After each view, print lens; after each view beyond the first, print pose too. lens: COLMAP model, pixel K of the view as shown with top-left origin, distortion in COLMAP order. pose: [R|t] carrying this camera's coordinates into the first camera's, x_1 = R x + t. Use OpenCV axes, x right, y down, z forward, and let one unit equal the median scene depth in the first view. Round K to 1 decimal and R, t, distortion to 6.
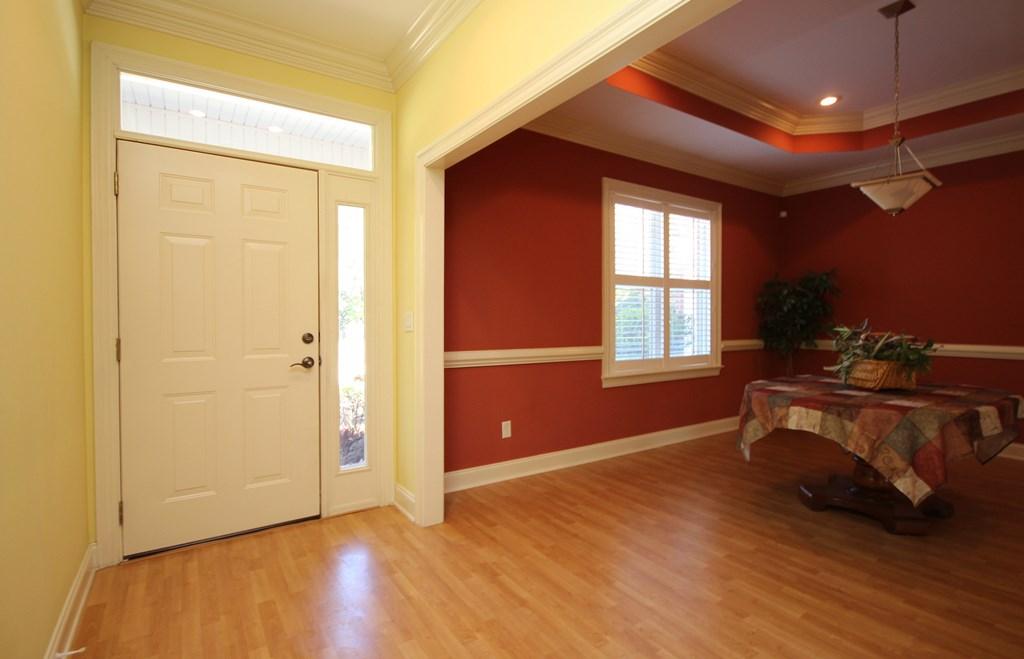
lens RADIAL K [[488.0, 0, 512.4], [0, 488.0, 331.3], [0, 0, 1]] dist [-0.003157, 0.002259]
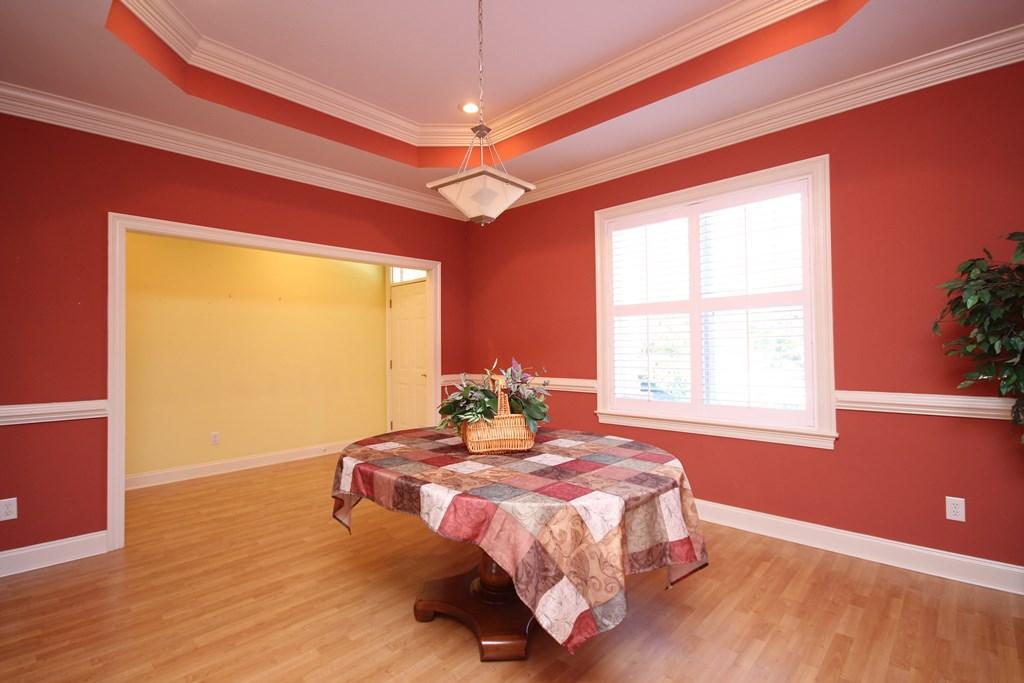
lens RADIAL K [[473.5, 0, 514.3], [0, 473.5, 345.6], [0, 0, 1]] dist [0.005745, -0.003466]
pose [[0.219580, 0.000110, -0.975595, 1.044999], [-0.001737, 0.999998, -0.000278, -0.038050], [0.975593, 0.001756, 0.219580, 0.596537]]
